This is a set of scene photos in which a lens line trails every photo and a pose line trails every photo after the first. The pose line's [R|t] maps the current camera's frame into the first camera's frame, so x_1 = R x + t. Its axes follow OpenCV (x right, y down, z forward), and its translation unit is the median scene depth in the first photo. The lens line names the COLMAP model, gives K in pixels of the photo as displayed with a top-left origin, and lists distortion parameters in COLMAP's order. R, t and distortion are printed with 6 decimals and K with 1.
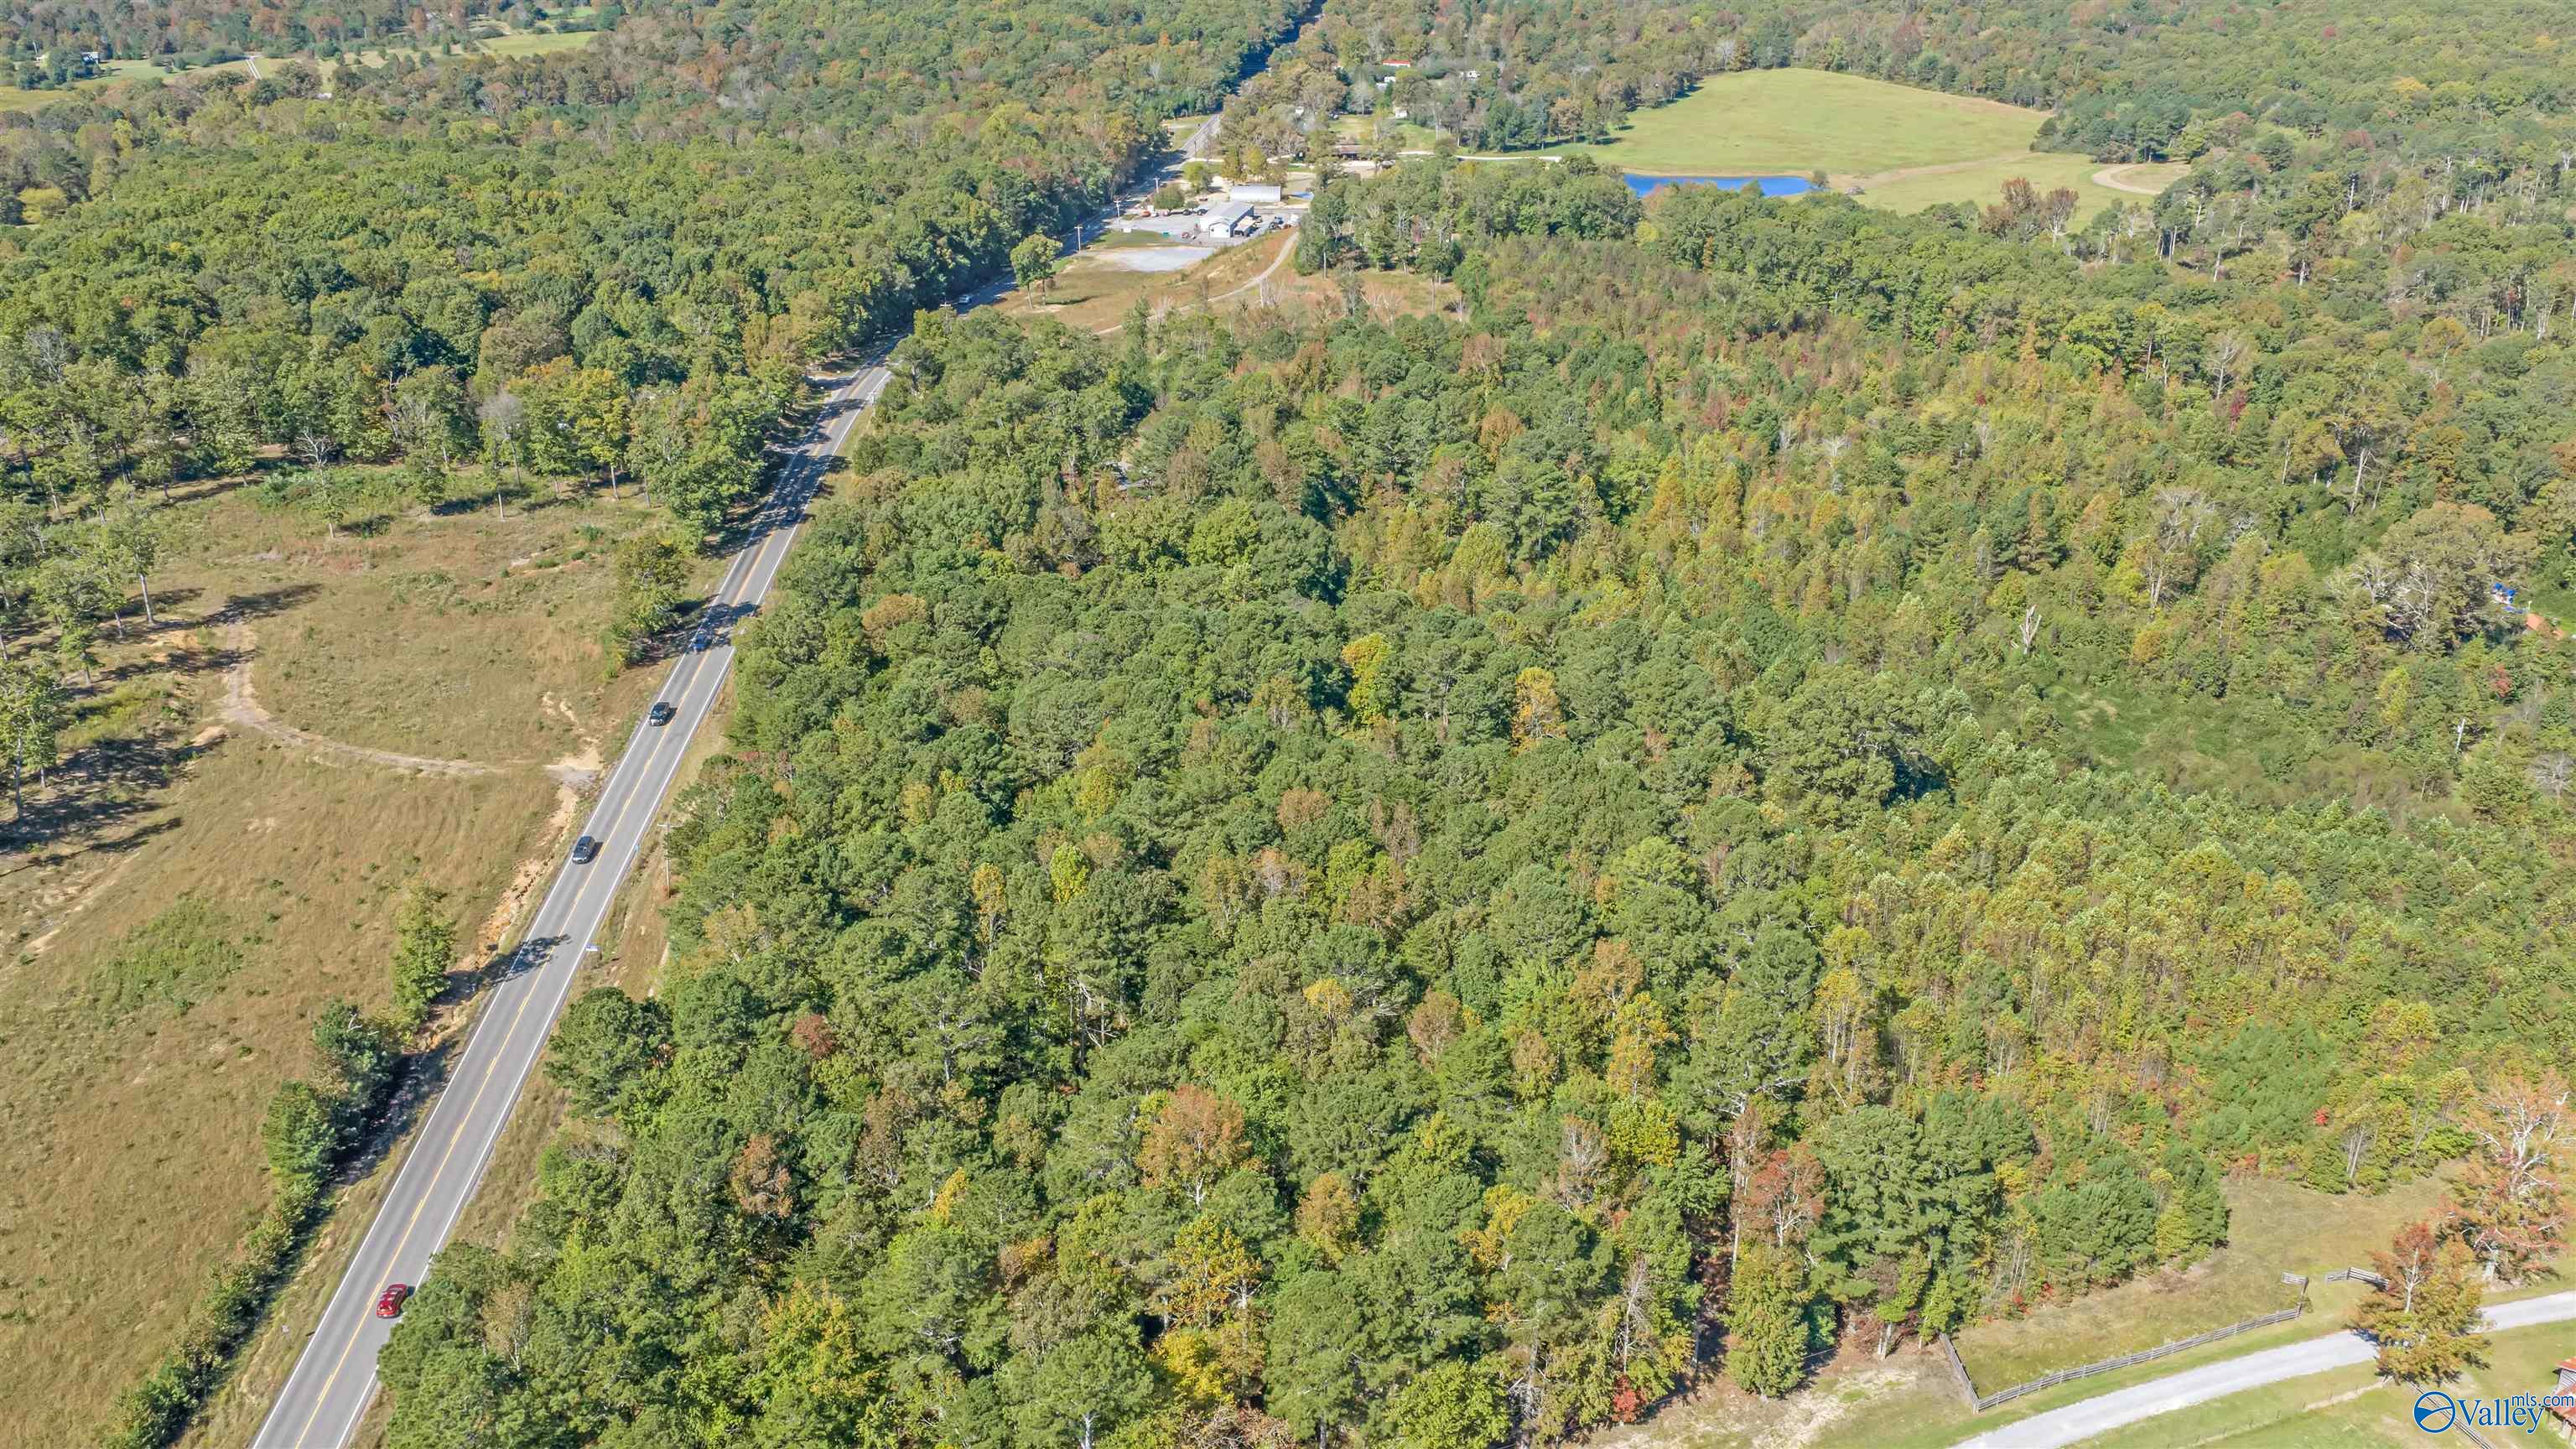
lens RADIAL K [[2127.5, 0, 1291.4], [0, 2127.5, 710.7], [0, 0, 1]] dist [0.024606, -0.047825]
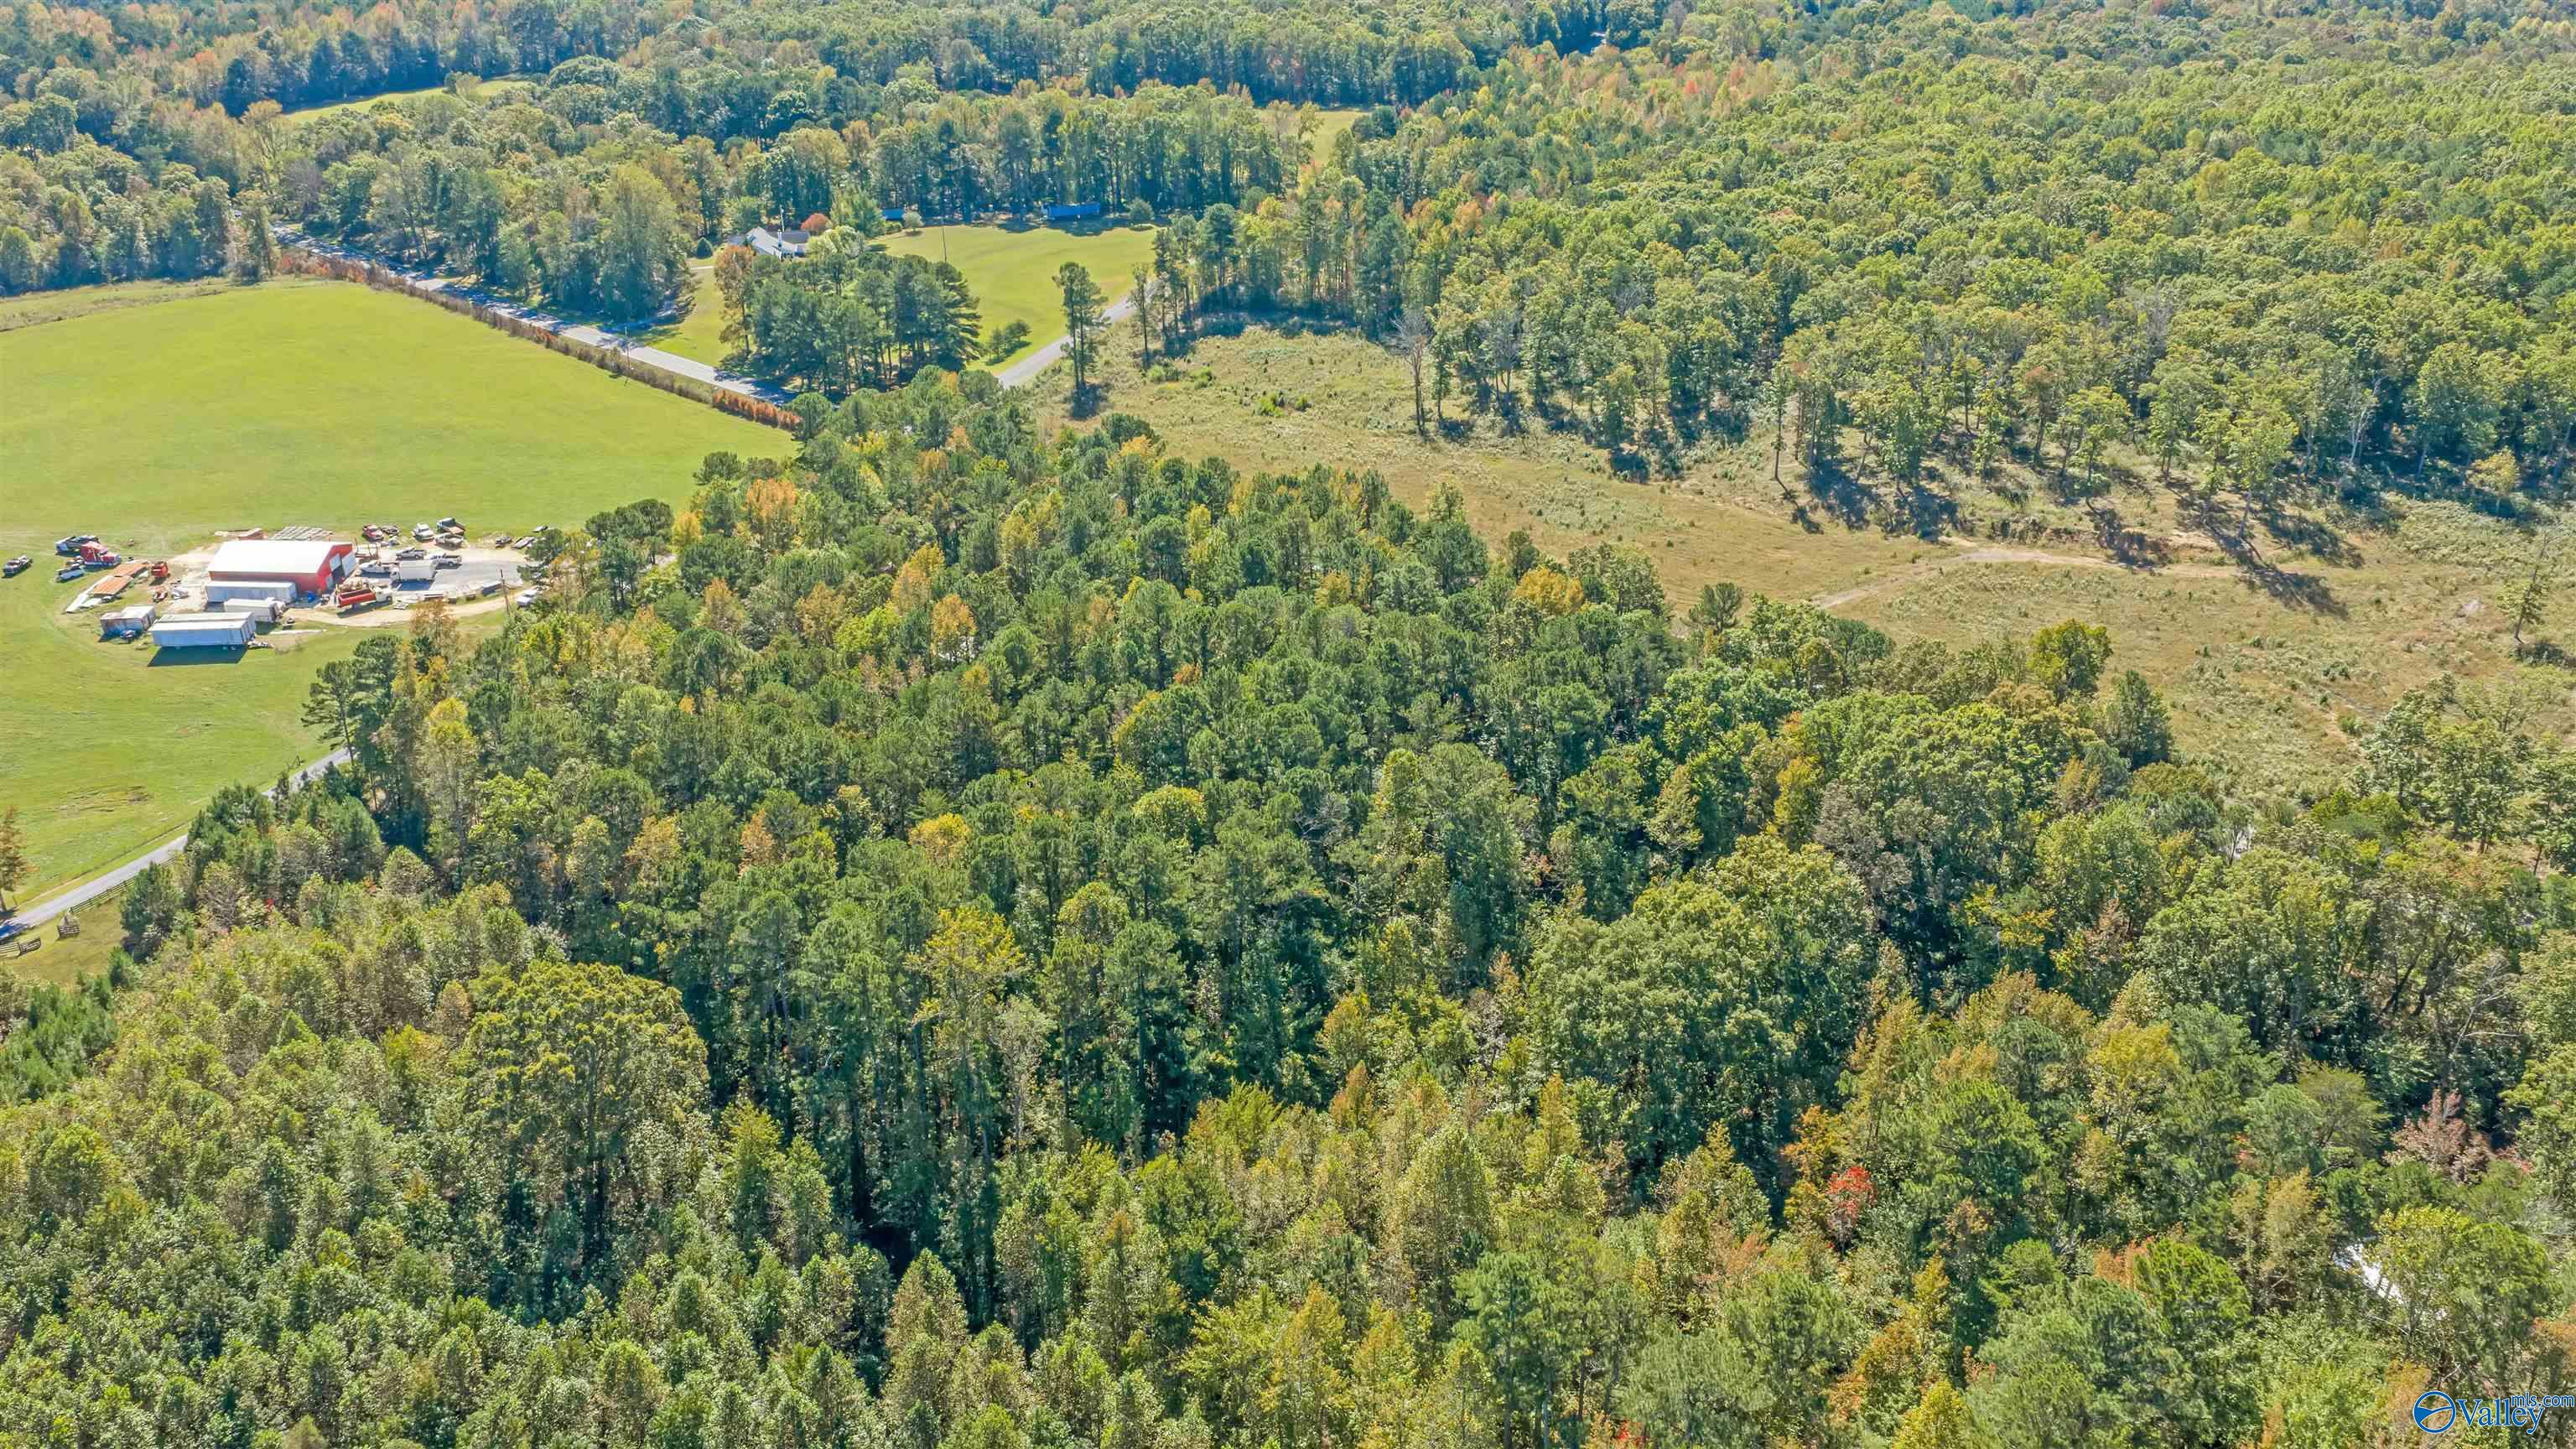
lens RADIAL K [[2127.5, 0, 1285.3], [0, 2127.5, 731.9], [0, 0, 1]] dist [0.024606, -0.047825]
pose [[-0.734996, 0.297623, -0.609262, 0.337487], [-0.260294, 0.705841, 0.658813, -0.406183], [0.626121, 0.642813, -0.441321, 0.957544]]
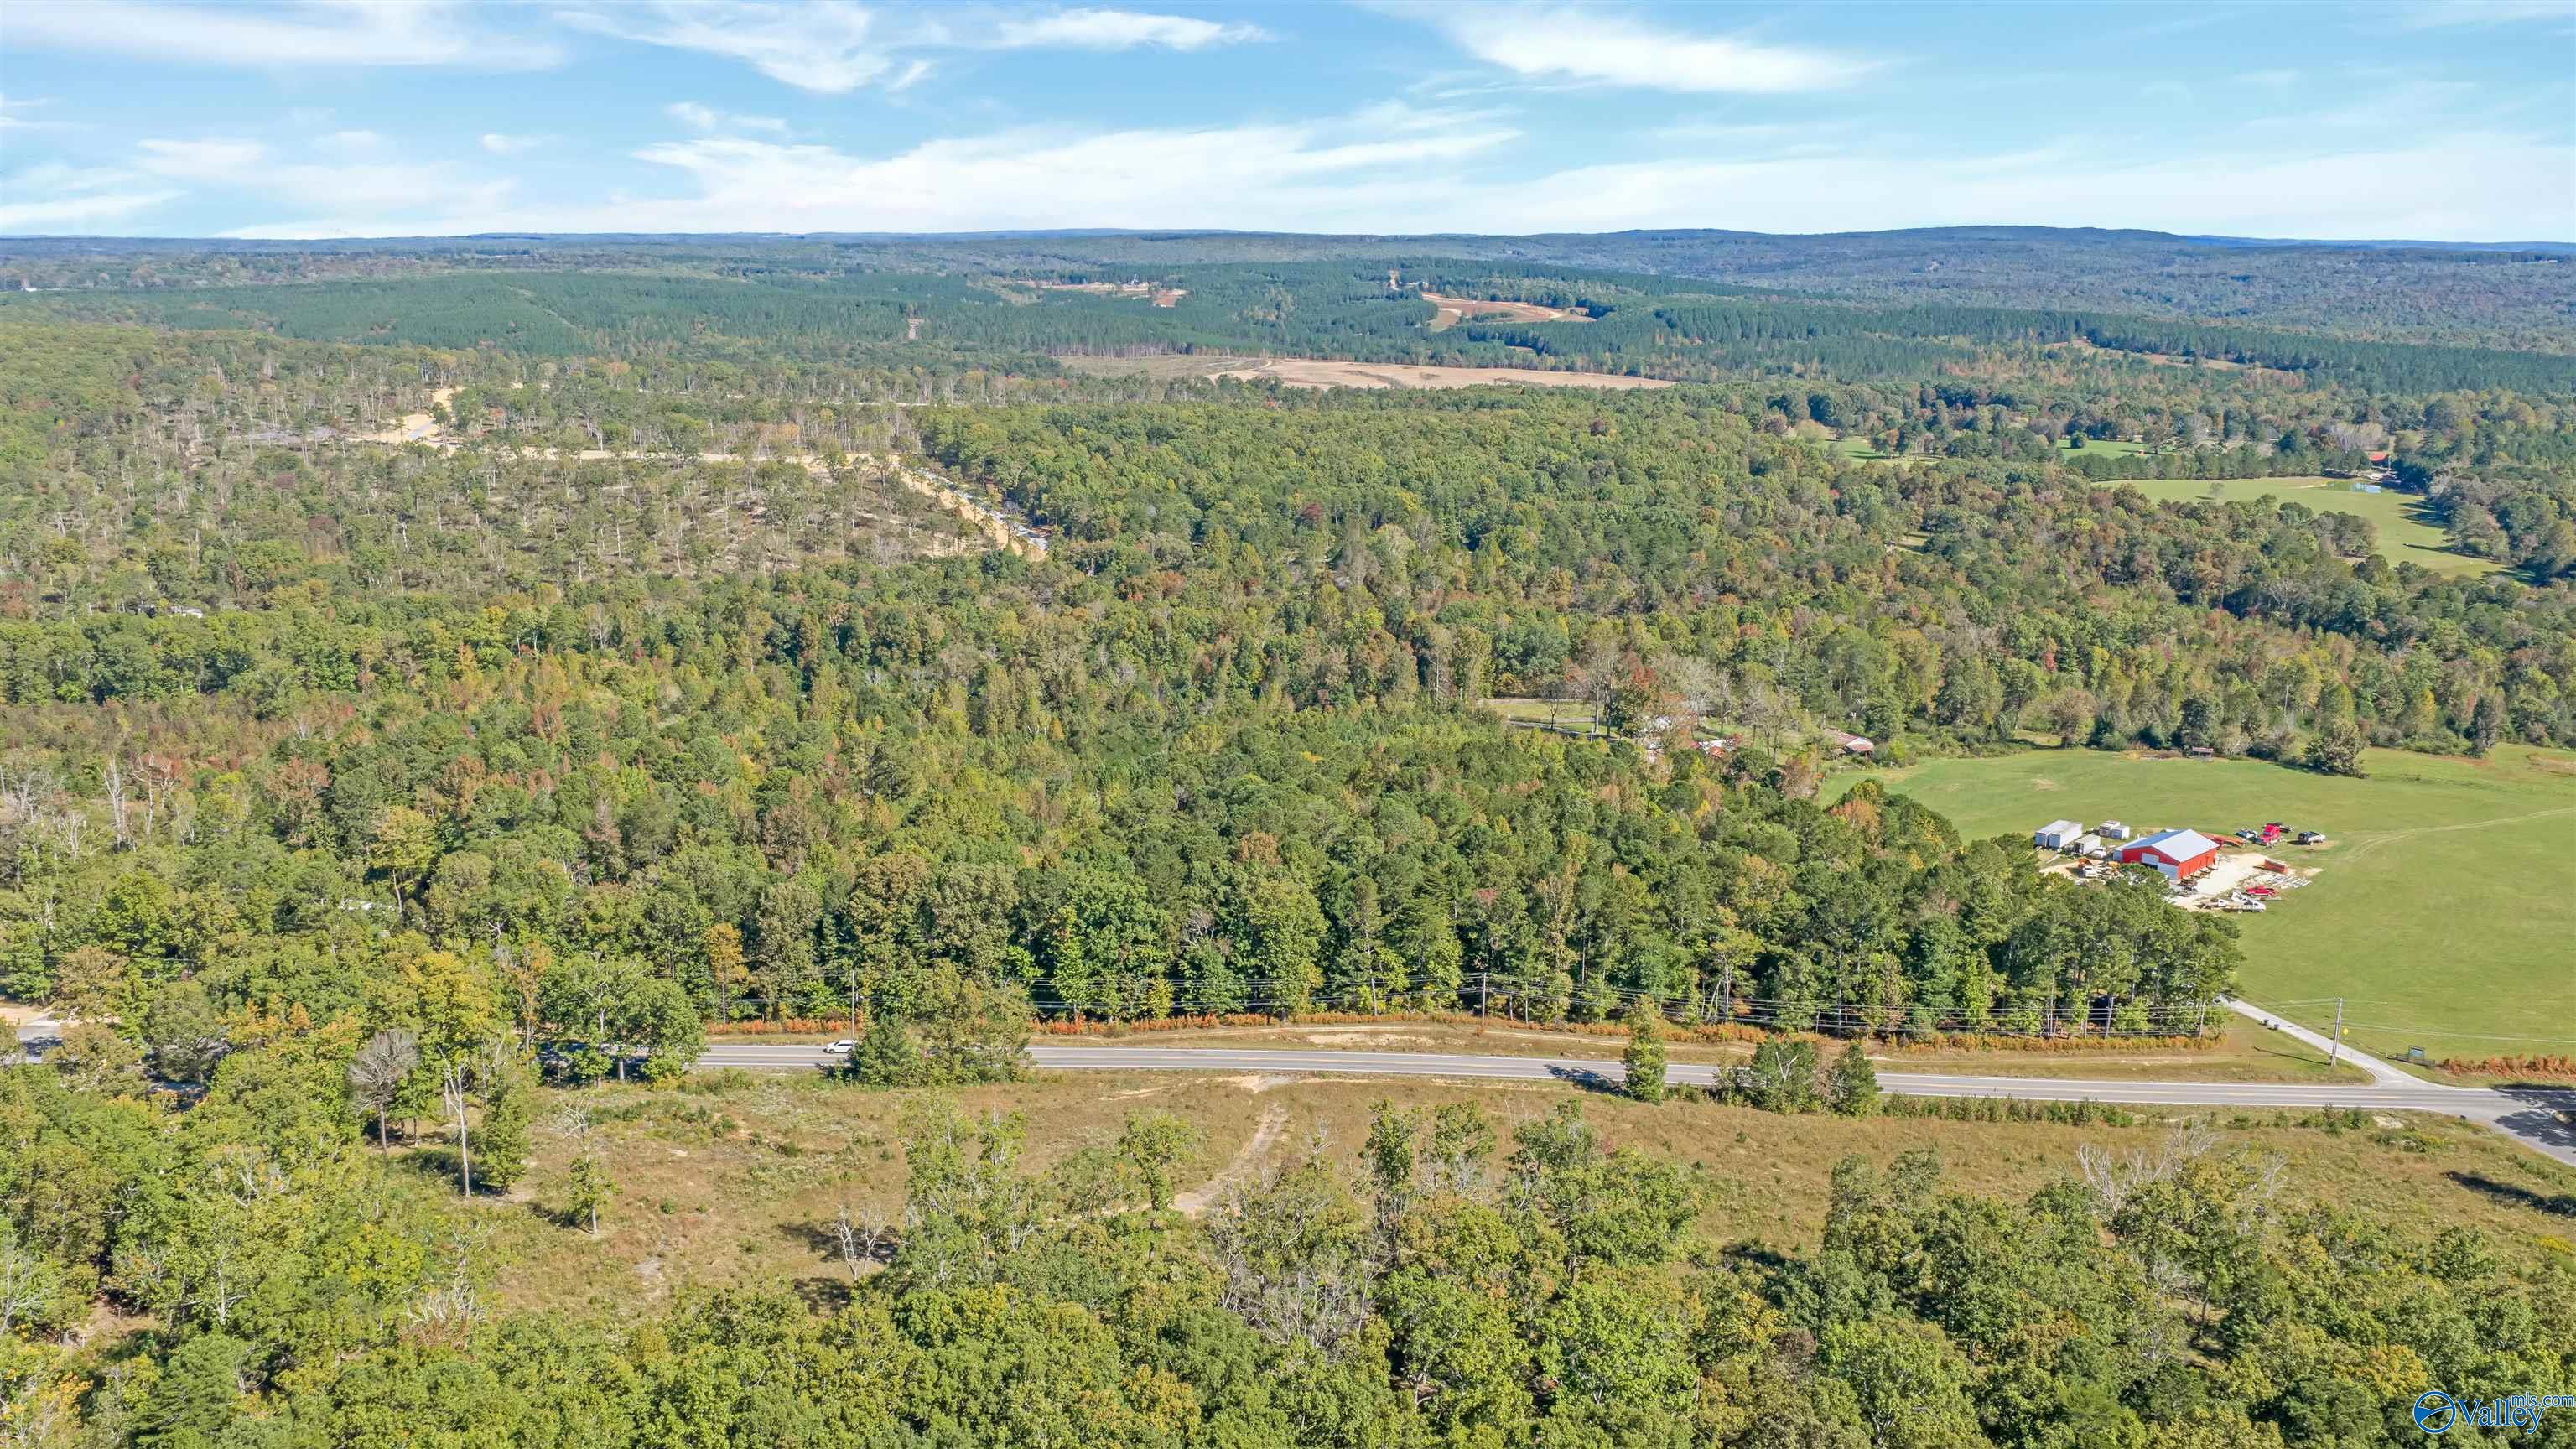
lens RADIAL K [[2127.5, 0, 1282.9], [0, 2127.5, 721.7], [0, 0, 1]] dist [0.024606, -0.047825]
pose [[-0.001653, -0.229792, 0.973238, -0.962359], [0.382484, 0.899091, 0.212935, -0.260455], [-0.923961, 0.372600, 0.086406, 0.590825]]
